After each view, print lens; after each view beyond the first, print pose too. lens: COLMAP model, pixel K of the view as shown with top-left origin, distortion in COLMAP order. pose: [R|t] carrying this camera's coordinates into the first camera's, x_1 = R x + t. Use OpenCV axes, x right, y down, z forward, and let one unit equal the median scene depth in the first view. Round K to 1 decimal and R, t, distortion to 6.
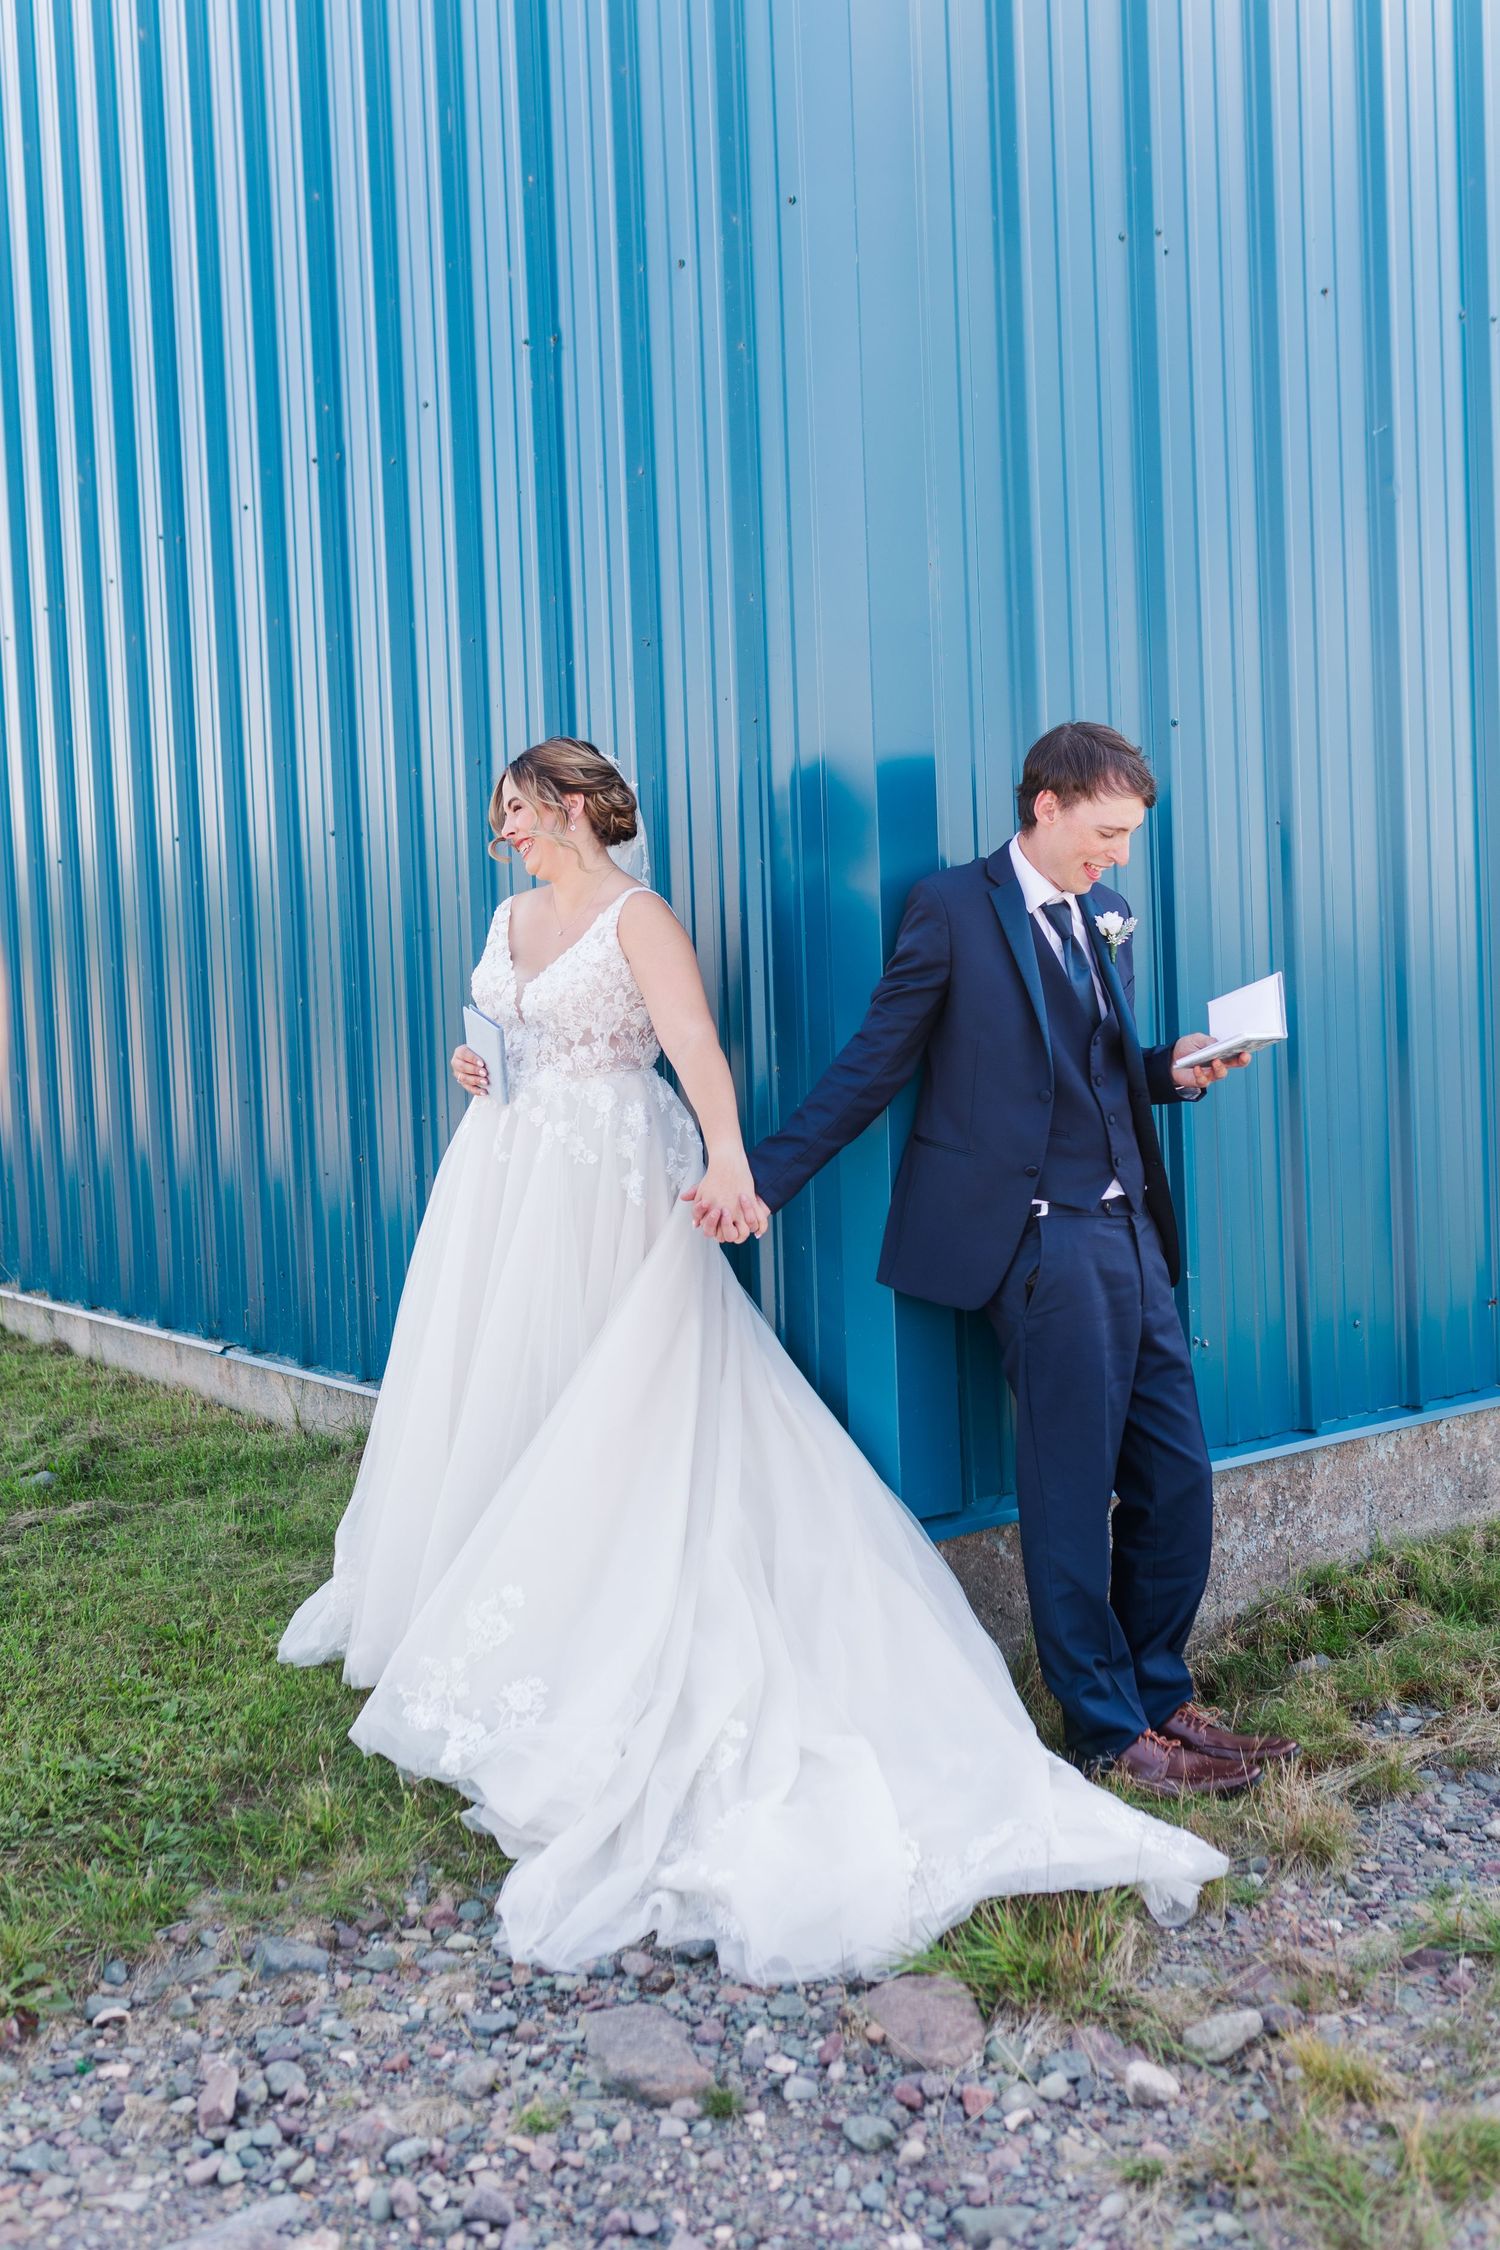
lens RADIAL K [[2200.5, 0, 755.0], [0, 2200.5, 1156.8], [0, 0, 1]] dist [-0.006406, 0.013307]
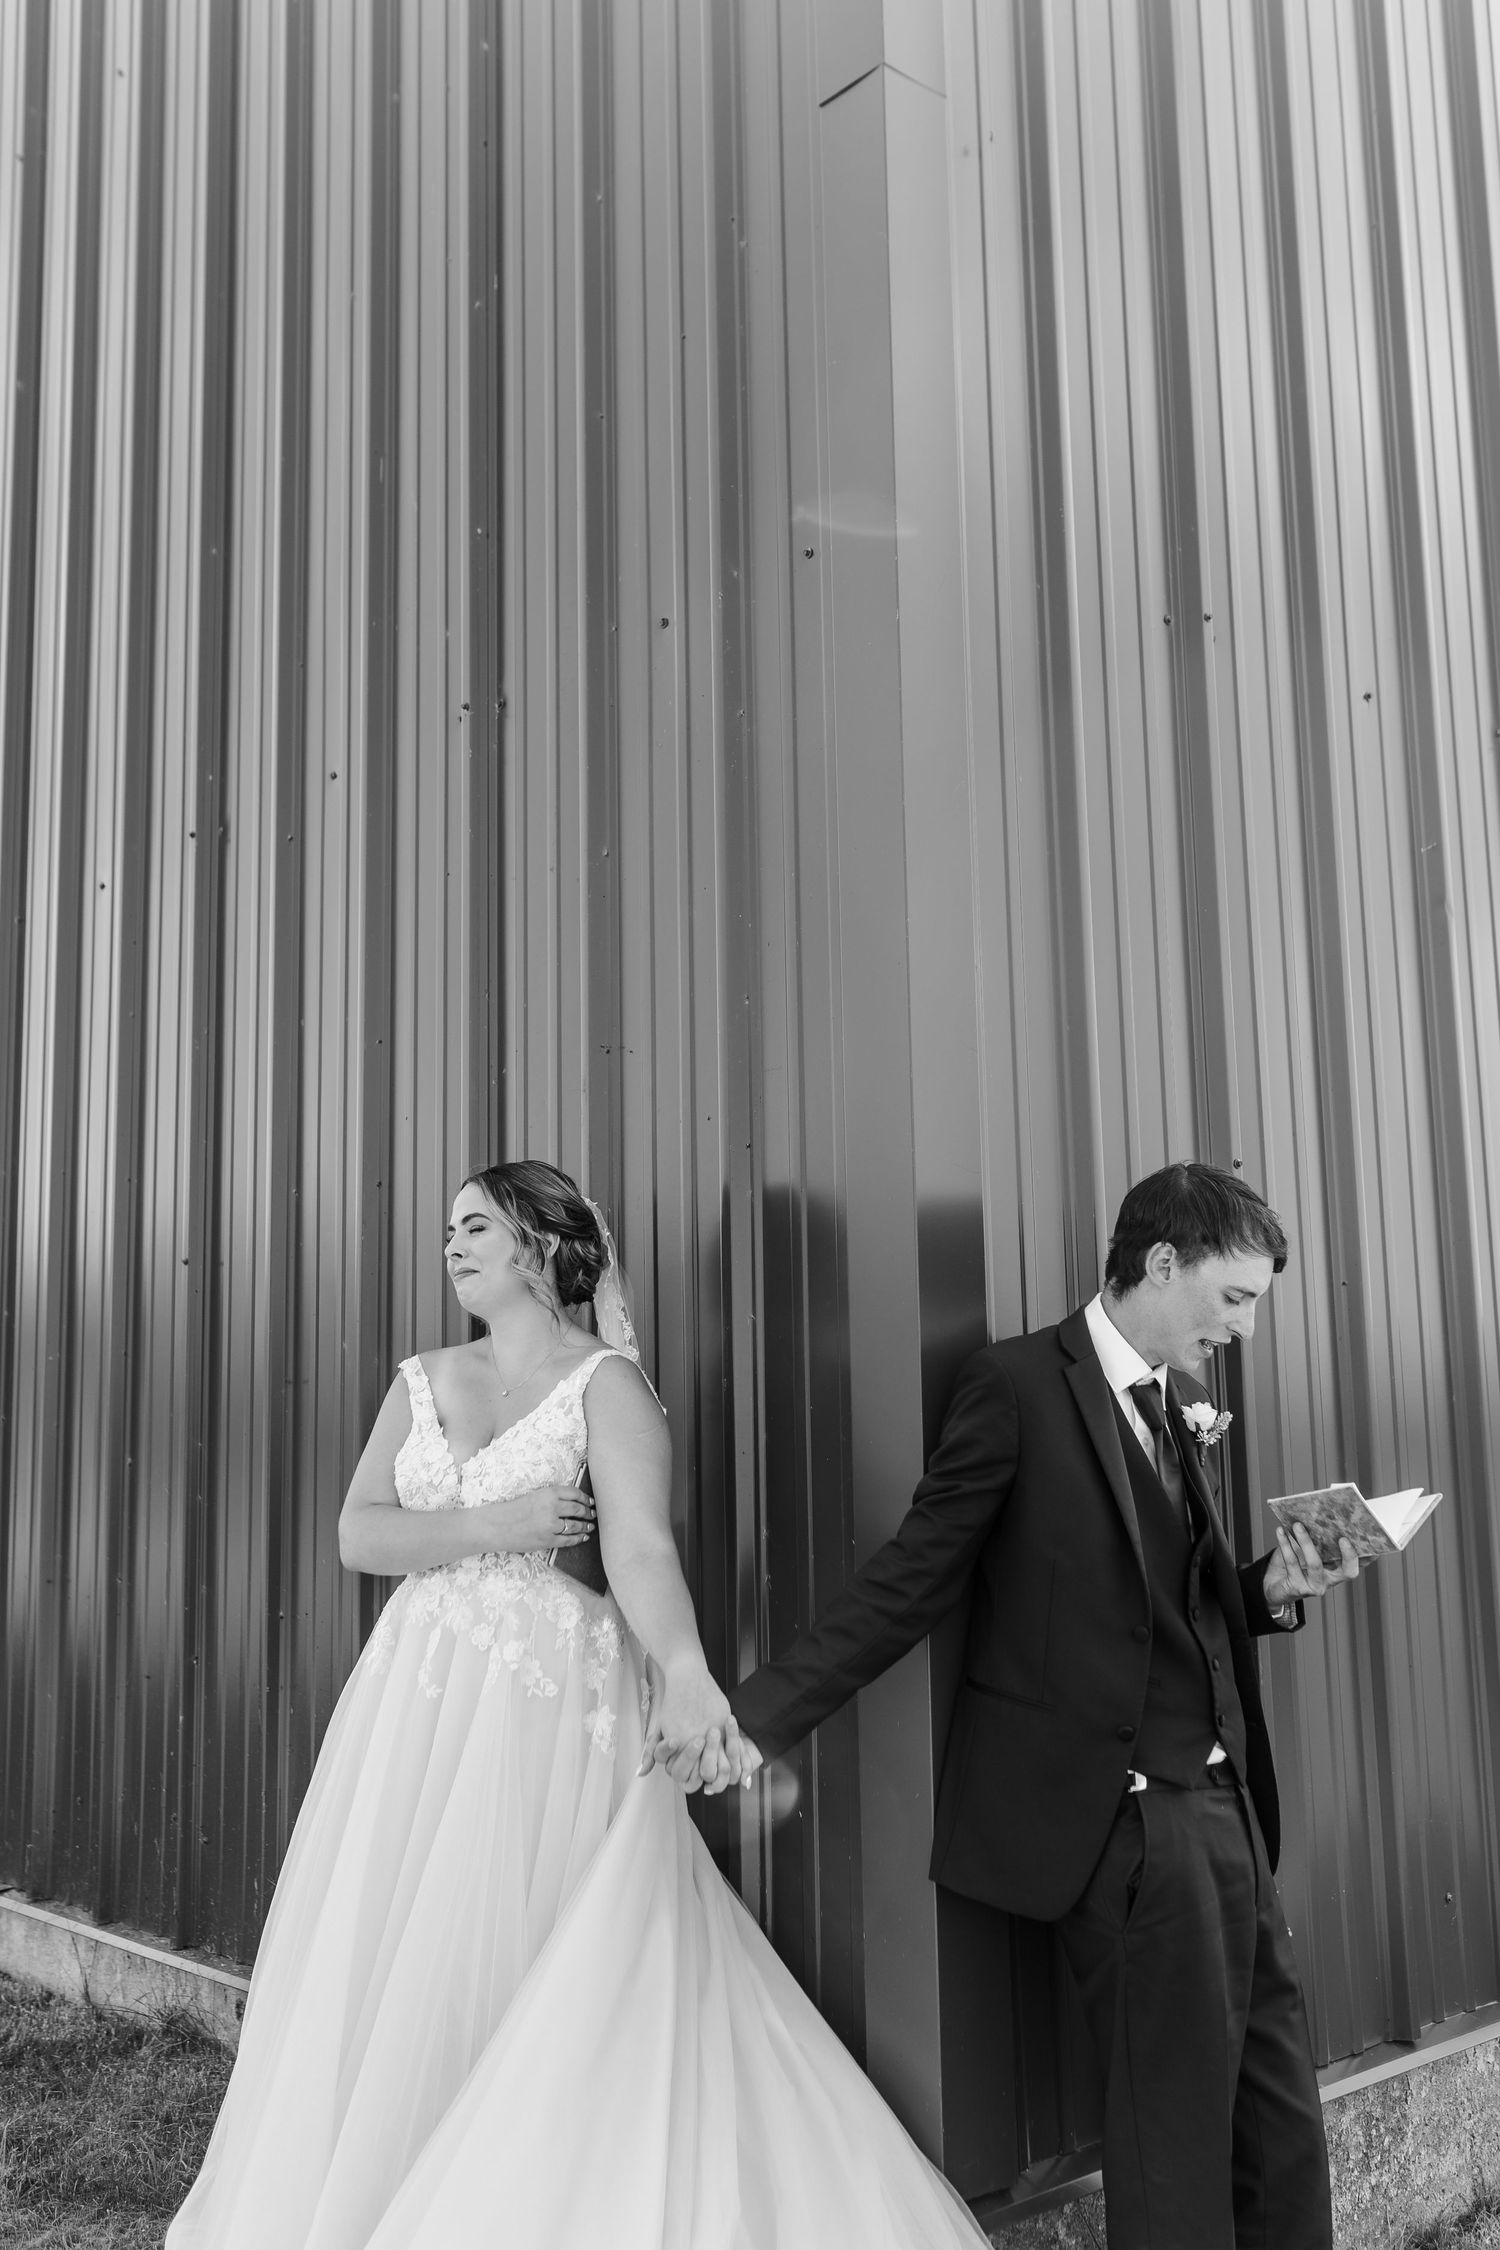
lens RADIAL K [[2200.5, 0, 755.0], [0, 2200.5, 1156.8], [0, 0, 1]] dist [-0.006406, 0.013307]
pose [[0.994622, 0.032561, 0.098322, -0.083485], [-0.013155, 0.981324, -0.191910, -0.040137], [-0.102735, 0.189585, 0.976475, 0.215118]]
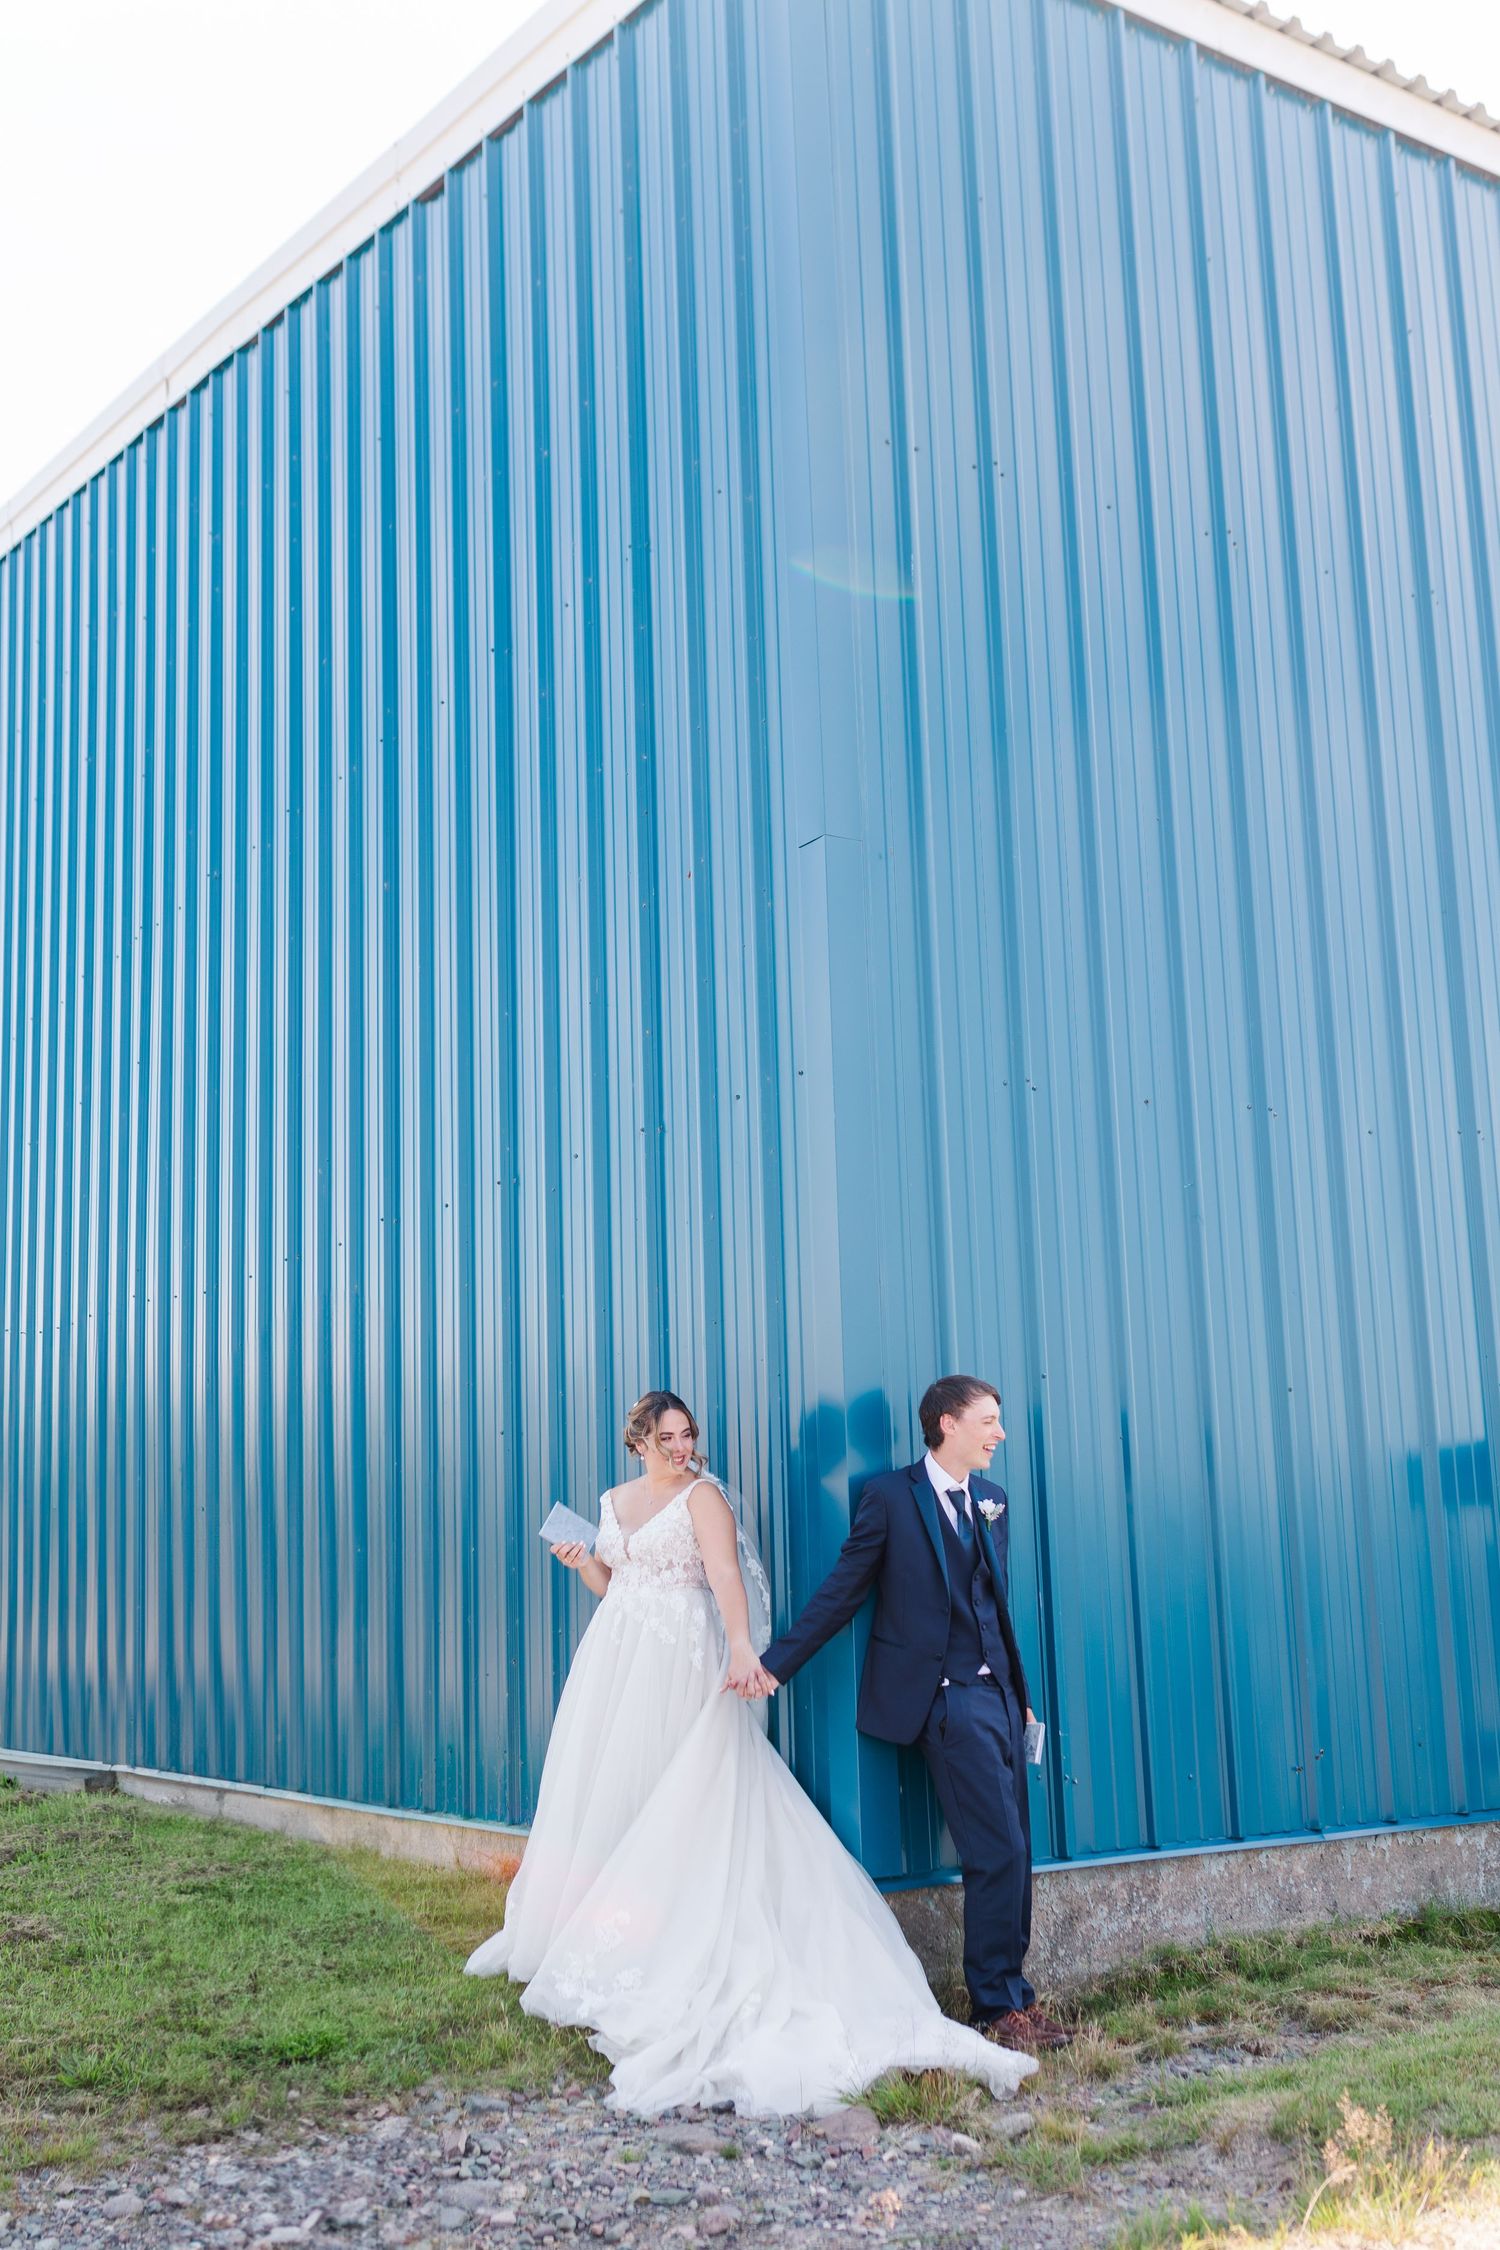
lens RADIAL K [[2724.2, 0, 670.1], [0, 2724.2, 1125.8], [0, 0, 1]] dist [-0.012612, 0.006217]
pose [[0.996295, -0.001466, -0.085994, 0.099738], [-0.018708, 0.972221, -0.233314, 0.099519], [0.083947, 0.234058, 0.968592, -1.062986]]
